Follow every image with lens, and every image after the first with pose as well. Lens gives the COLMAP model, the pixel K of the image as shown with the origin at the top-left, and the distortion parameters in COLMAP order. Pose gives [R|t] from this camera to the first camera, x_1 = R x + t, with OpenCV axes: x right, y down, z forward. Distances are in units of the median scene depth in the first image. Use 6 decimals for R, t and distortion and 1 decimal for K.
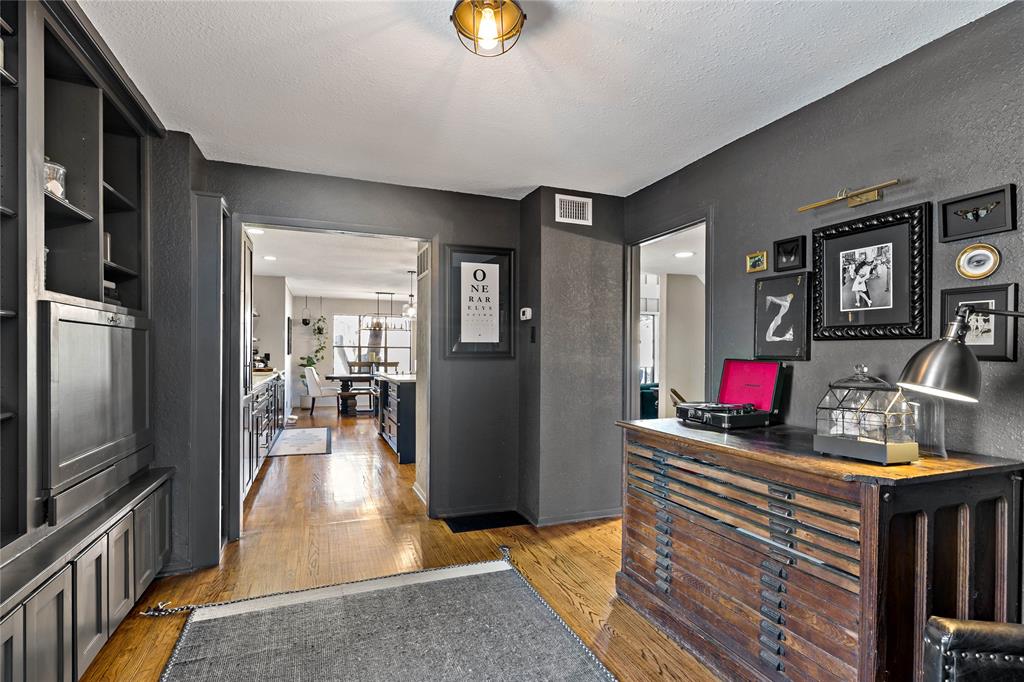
lens RADIAL K [[495.4, 0, 524.0], [0, 495.4, 359.0], [0, 0, 1]] dist [-0.002420, 0.001364]
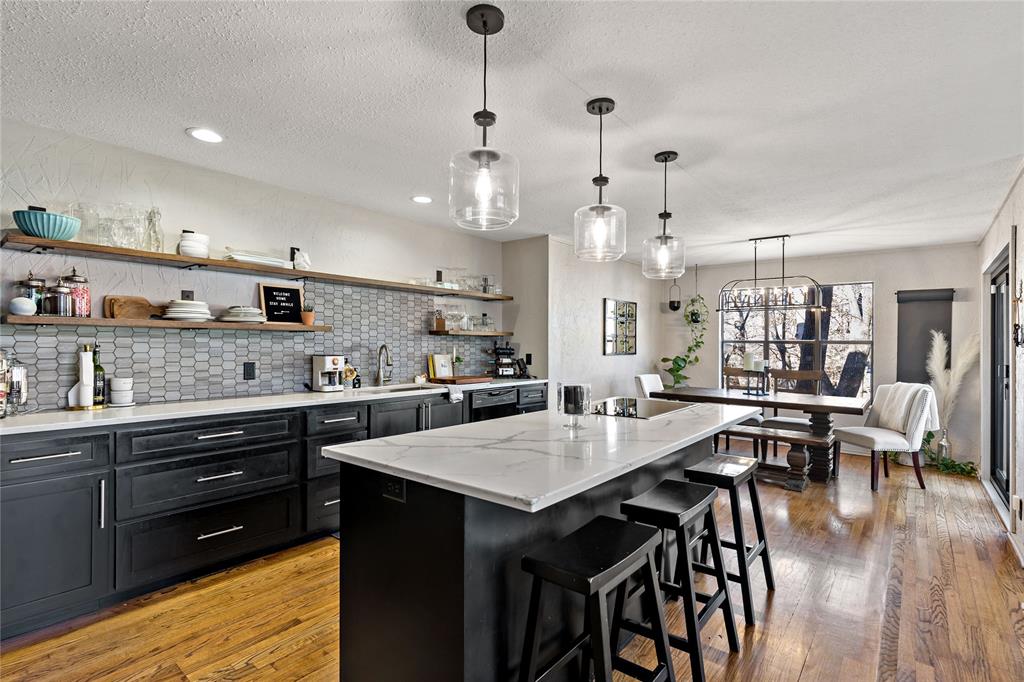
lens RADIAL K [[495.4, 0, 515.7], [0, 495.4, 344.7], [0, 0, 1]] dist [-0.002420, 0.001364]
pose [[0.472325, -0.007319, -0.881394, 0.063437], [-0.007305, 0.999899, -0.012218, -0.015956], [0.881394, 0.012210, 0.472224, 0.667867]]
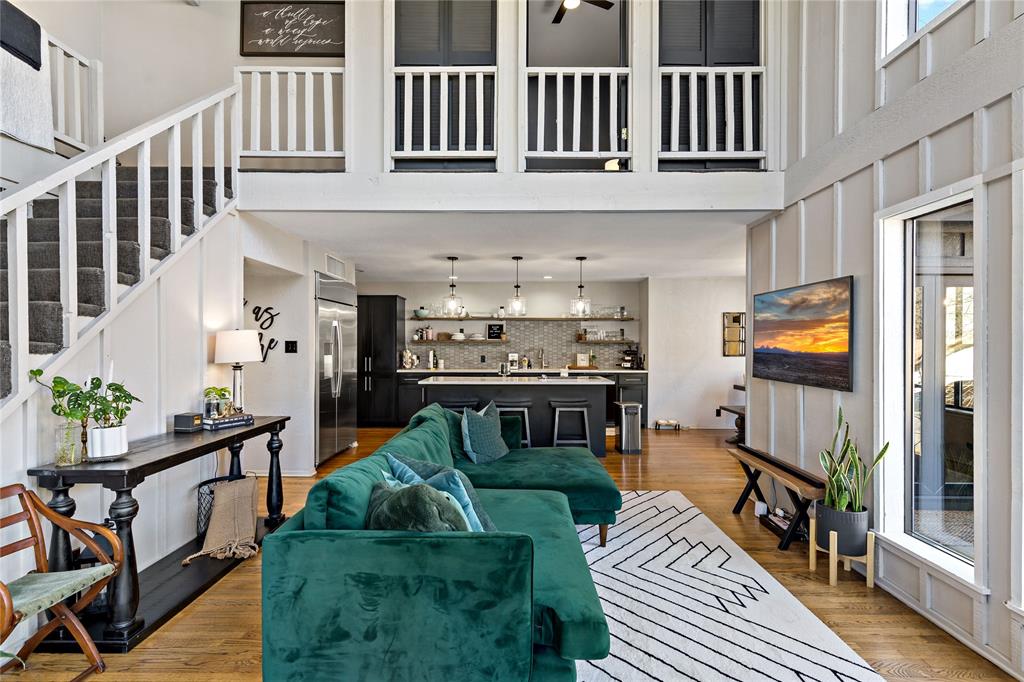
lens RADIAL K [[495.4, 0, 516.1], [0, 495.4, 353.3], [0, 0, 1]] dist [-0.002420, 0.001364]
pose [[-0.398201, 0.010683, -0.917236, 0.538633], [-0.012002, 0.999786, 0.016855, -0.028061], [0.917220, 0.017720, -0.397987, 1.165239]]
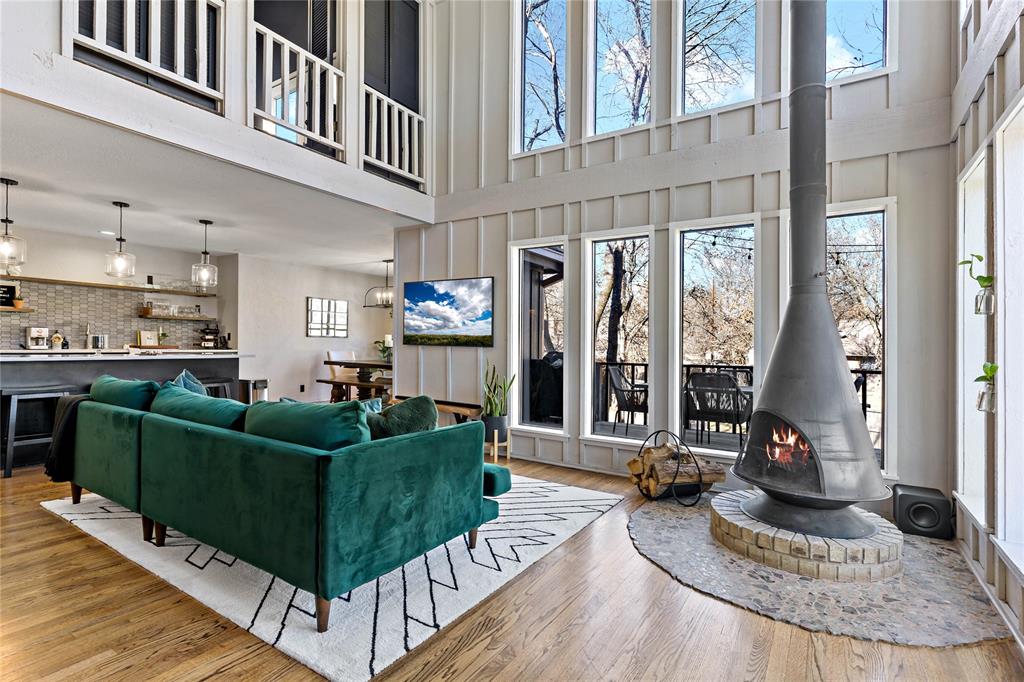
lens RADIAL K [[495.4, 0, 521.0], [0, 495.4, 345.1], [0, 0, 1]] dist [-0.002420, 0.001364]
pose [[0.573827, 0.004221, -0.818966, 0.624225], [-0.020109, 0.999758, -0.008937, 0.008882], [0.818729, 0.021597, 0.573773, 0.909123]]
